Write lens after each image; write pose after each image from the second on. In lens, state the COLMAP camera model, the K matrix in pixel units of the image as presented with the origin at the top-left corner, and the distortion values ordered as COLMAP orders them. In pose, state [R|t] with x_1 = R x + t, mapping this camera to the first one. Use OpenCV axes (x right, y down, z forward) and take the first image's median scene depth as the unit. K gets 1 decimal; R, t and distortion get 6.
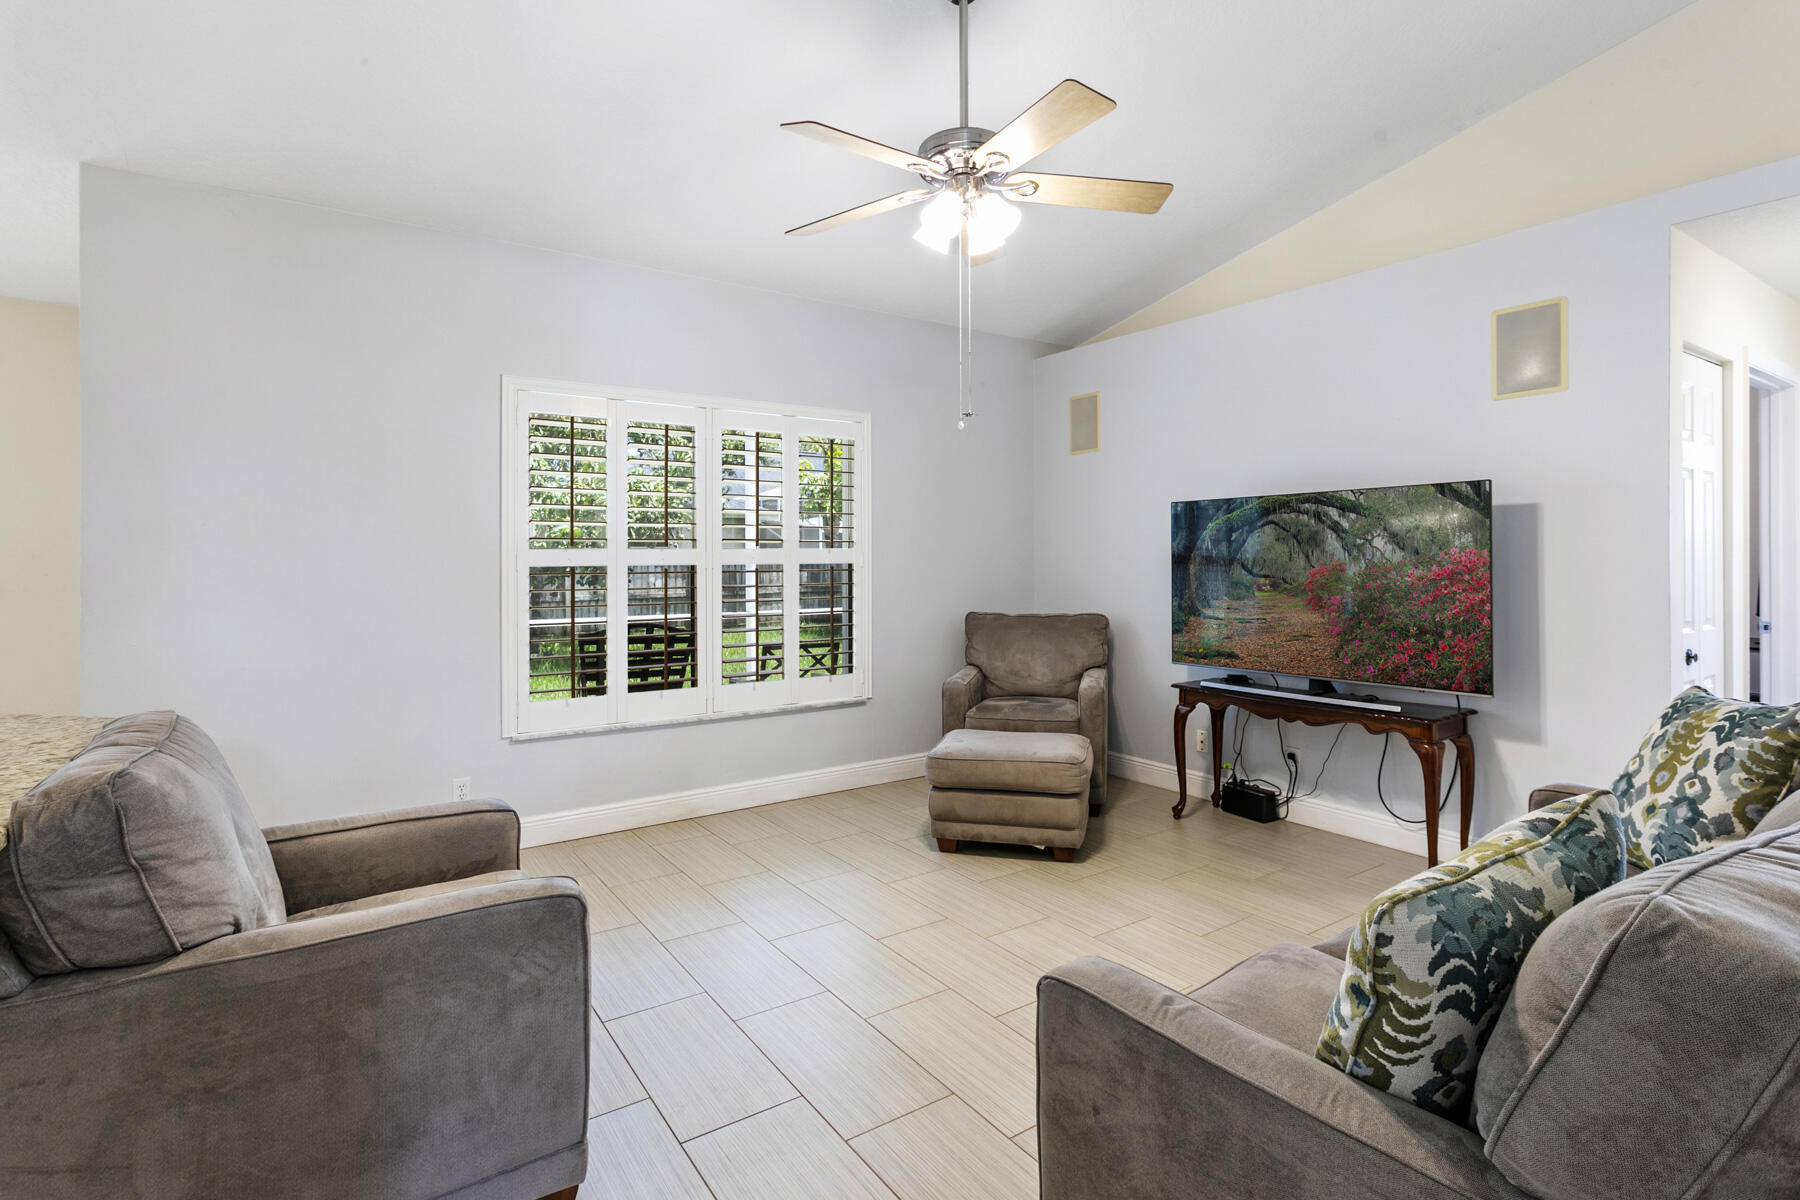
lens RADIAL K [[870.5, 0, 897.7], [0, 870.5, 588.6], [0, 0, 1]] dist [0.000851, 0.000925]
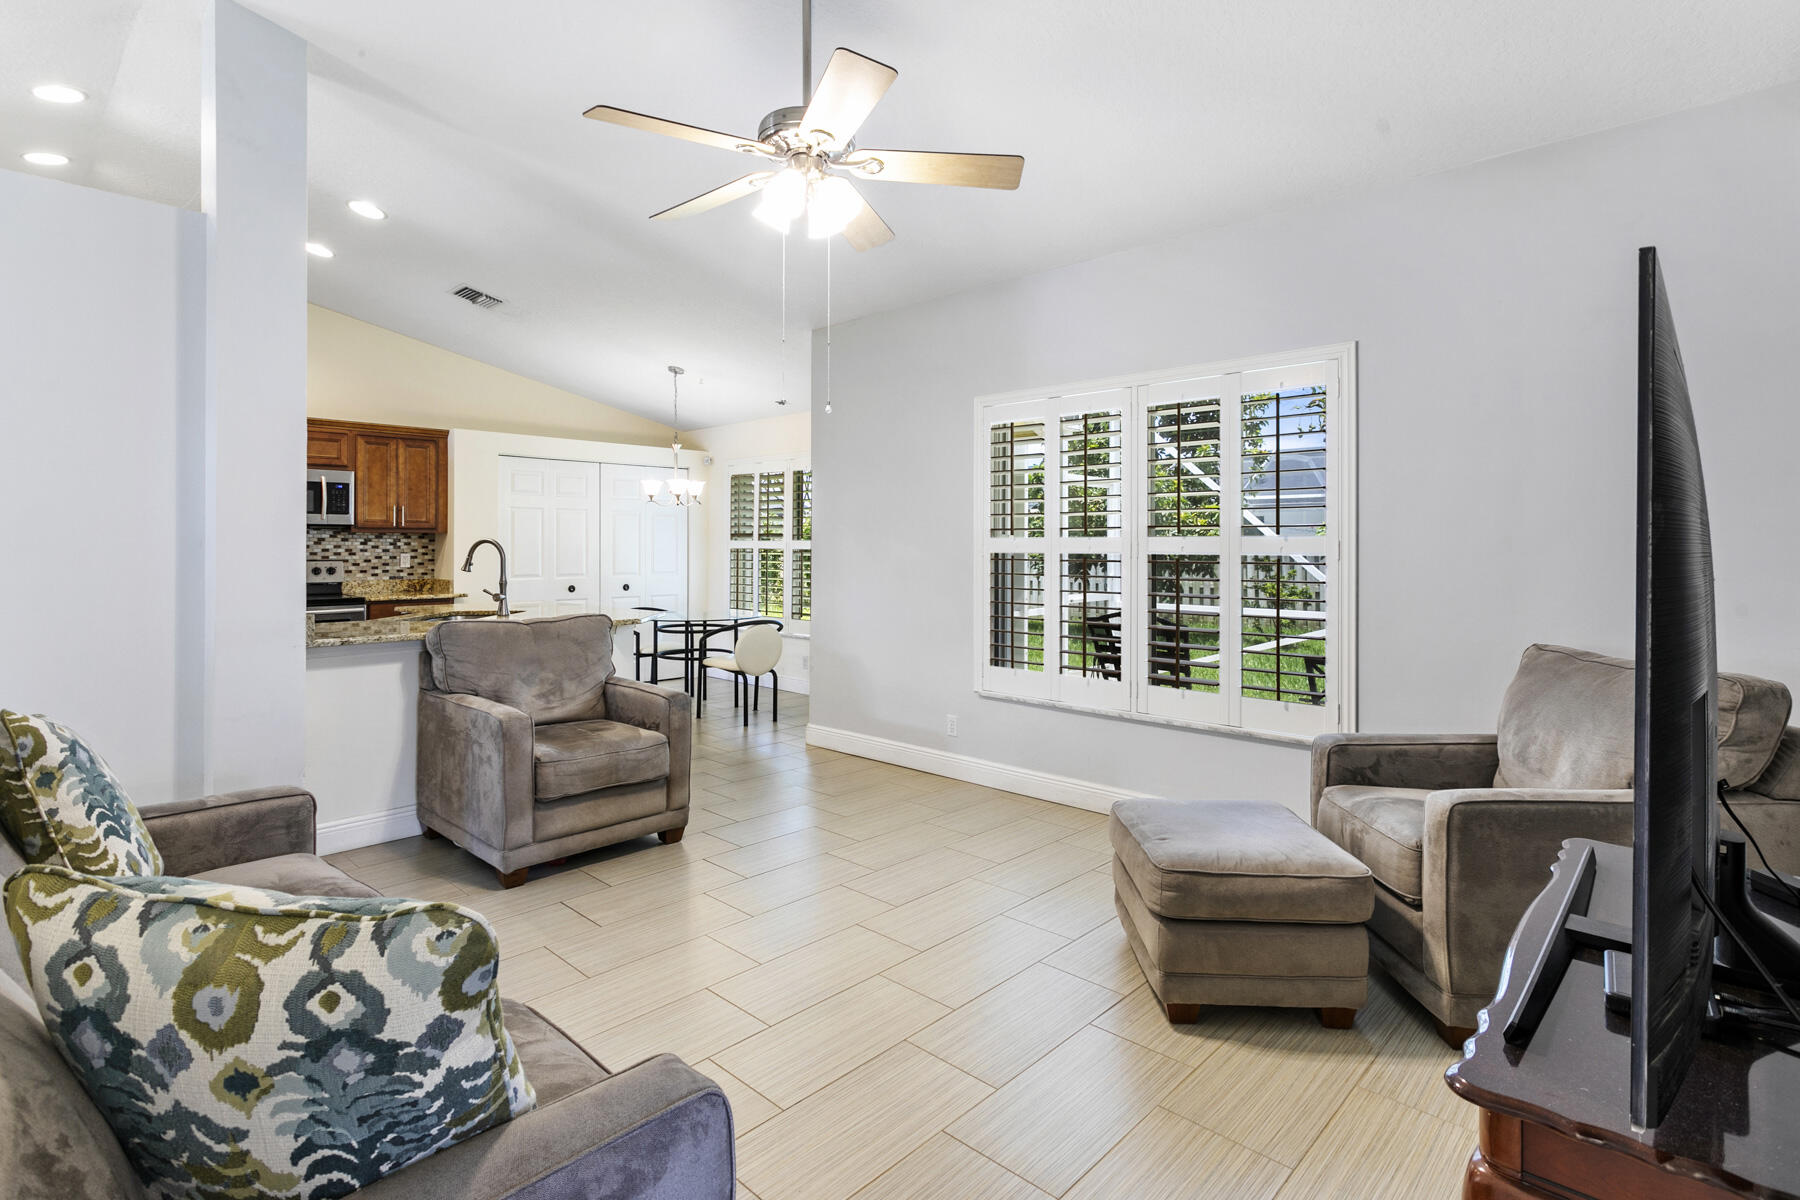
lens RADIAL K [[870.5, 0, 897.7], [0, 870.5, 588.6], [0, 0, 1]] dist [0.000851, 0.000925]
pose [[0.218718, 0.052511, -0.974374, 0.635162], [-0.040255, 0.998186, 0.044758, -0.021842], [0.974957, 0.029434, 0.220436, 0.542707]]
